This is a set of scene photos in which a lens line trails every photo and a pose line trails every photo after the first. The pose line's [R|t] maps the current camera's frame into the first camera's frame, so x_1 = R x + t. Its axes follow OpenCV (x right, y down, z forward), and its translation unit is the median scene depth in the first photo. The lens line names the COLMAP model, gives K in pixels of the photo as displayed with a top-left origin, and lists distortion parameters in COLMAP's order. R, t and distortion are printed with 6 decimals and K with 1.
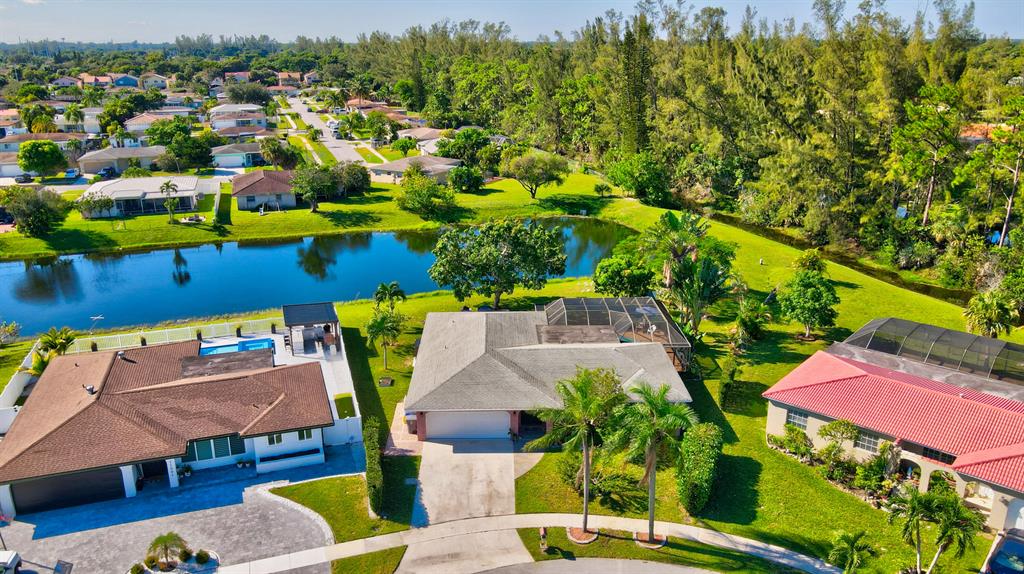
lens RADIAL K [[747.1, 0, 512.0], [0, 747.1, 287.0], [0, 0, 1]] dist [0.003517, 0.009247]
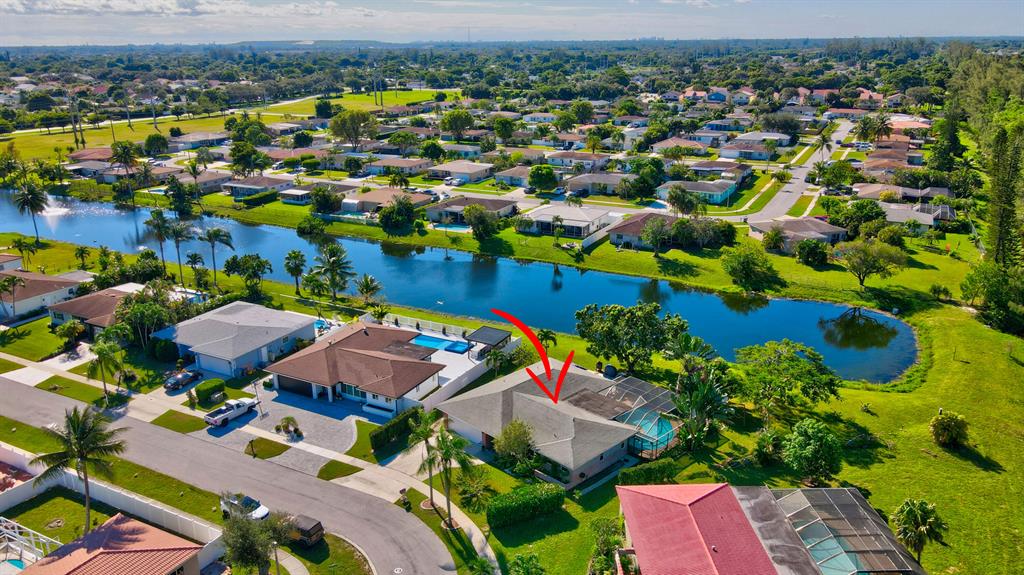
lens RADIAL K [[747.1, 0, 512.0], [0, 747.1, 287.5], [0, 0, 1]] dist [0.003517, 0.009247]
pose [[0.696309, 0.225110, -0.681527, 0.548176], [-0.221554, 0.970585, 0.094227, -0.150283], [0.682691, 0.085384, 0.725701, -0.060674]]
